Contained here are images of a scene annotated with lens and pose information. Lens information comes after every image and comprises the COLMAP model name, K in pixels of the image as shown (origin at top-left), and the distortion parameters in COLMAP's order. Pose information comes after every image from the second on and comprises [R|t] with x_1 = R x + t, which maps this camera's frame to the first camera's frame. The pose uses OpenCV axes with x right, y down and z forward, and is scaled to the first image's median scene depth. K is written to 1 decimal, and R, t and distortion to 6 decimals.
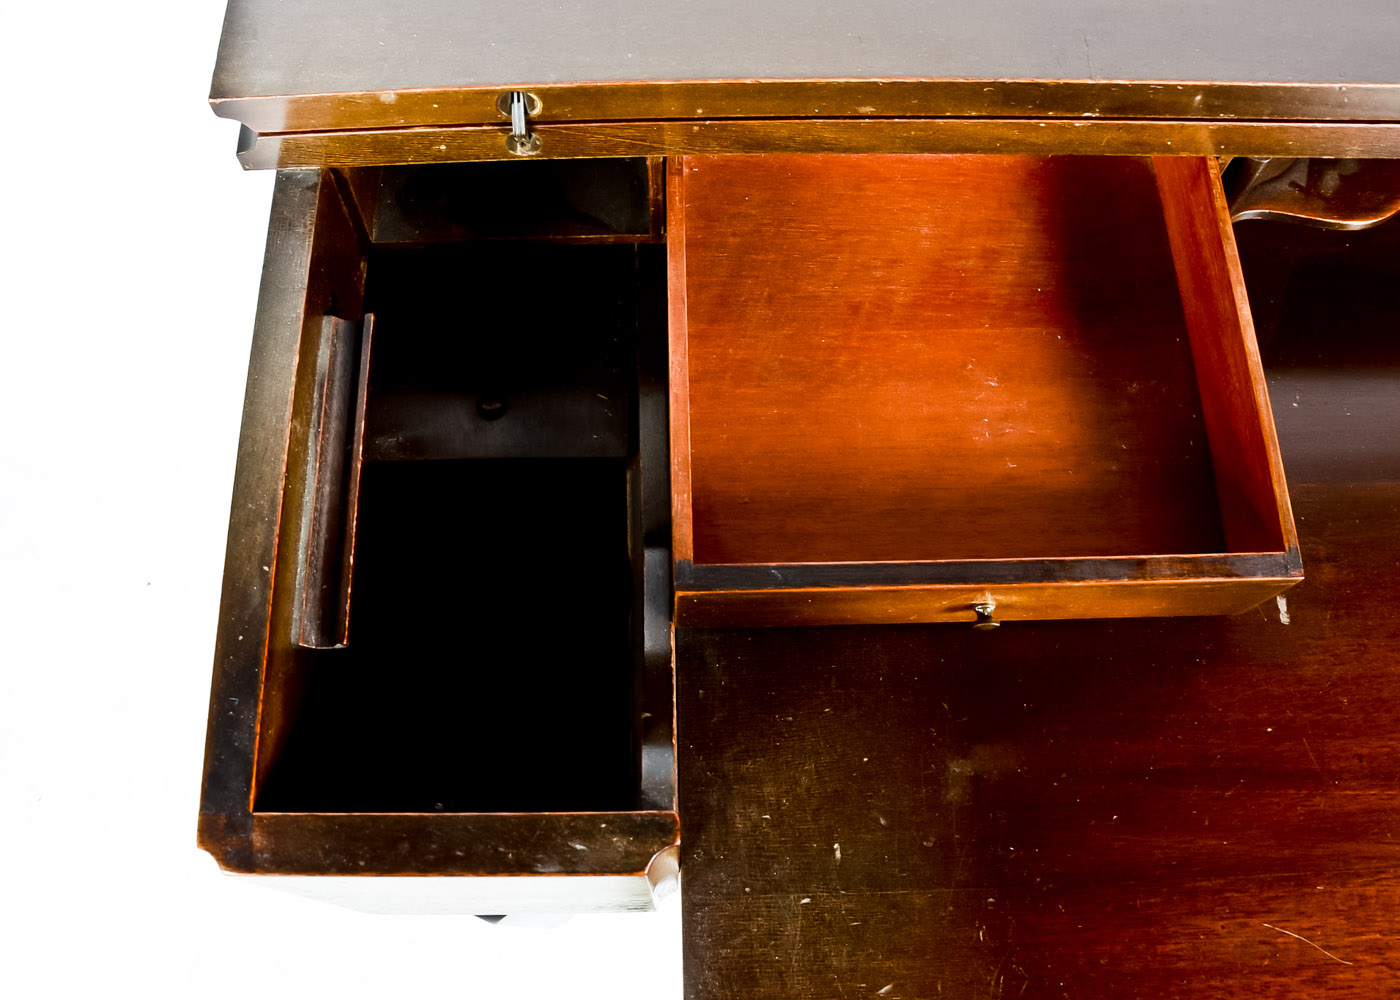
lens RADIAL K [[1204.9, 0, 653.2], [0, 1204.9, 530.8], [0, 0, 1]] dist [-0.161157, 0.089801]
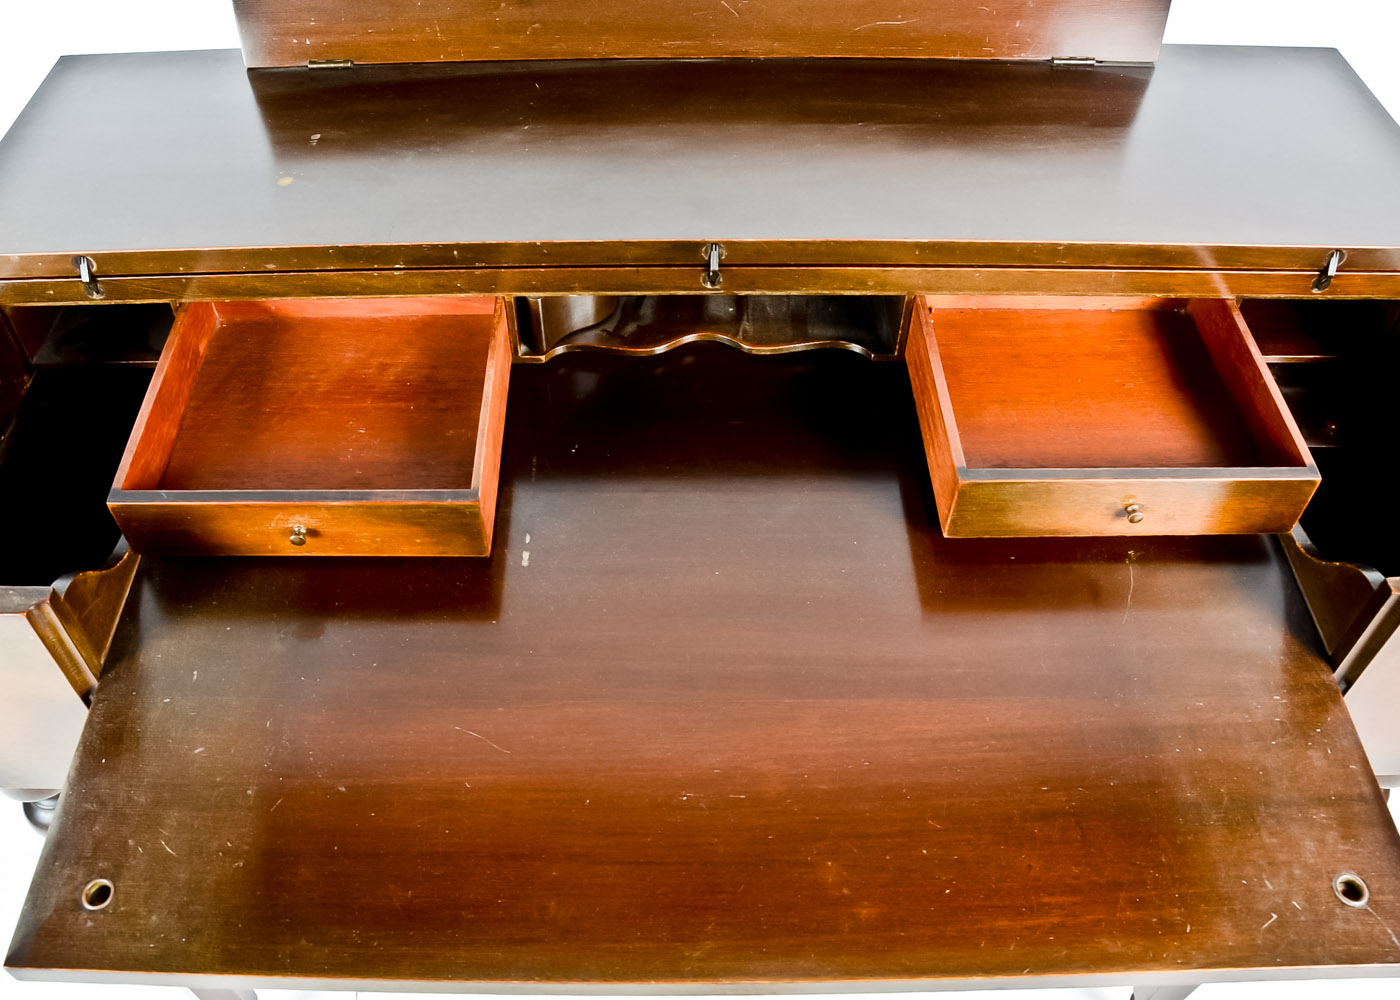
lens RADIAL K [[1204.9, 0, 653.2], [0, 1204.9, 530.8], [0, 0, 1]] dist [-0.161157, 0.089801]
pose [[0.999828, 0.017367, -0.006442, 0.695258], [-0.018520, 0.943544, -0.330729, 0.534452], [0.000335, 0.330792, 0.943704, -0.490032]]
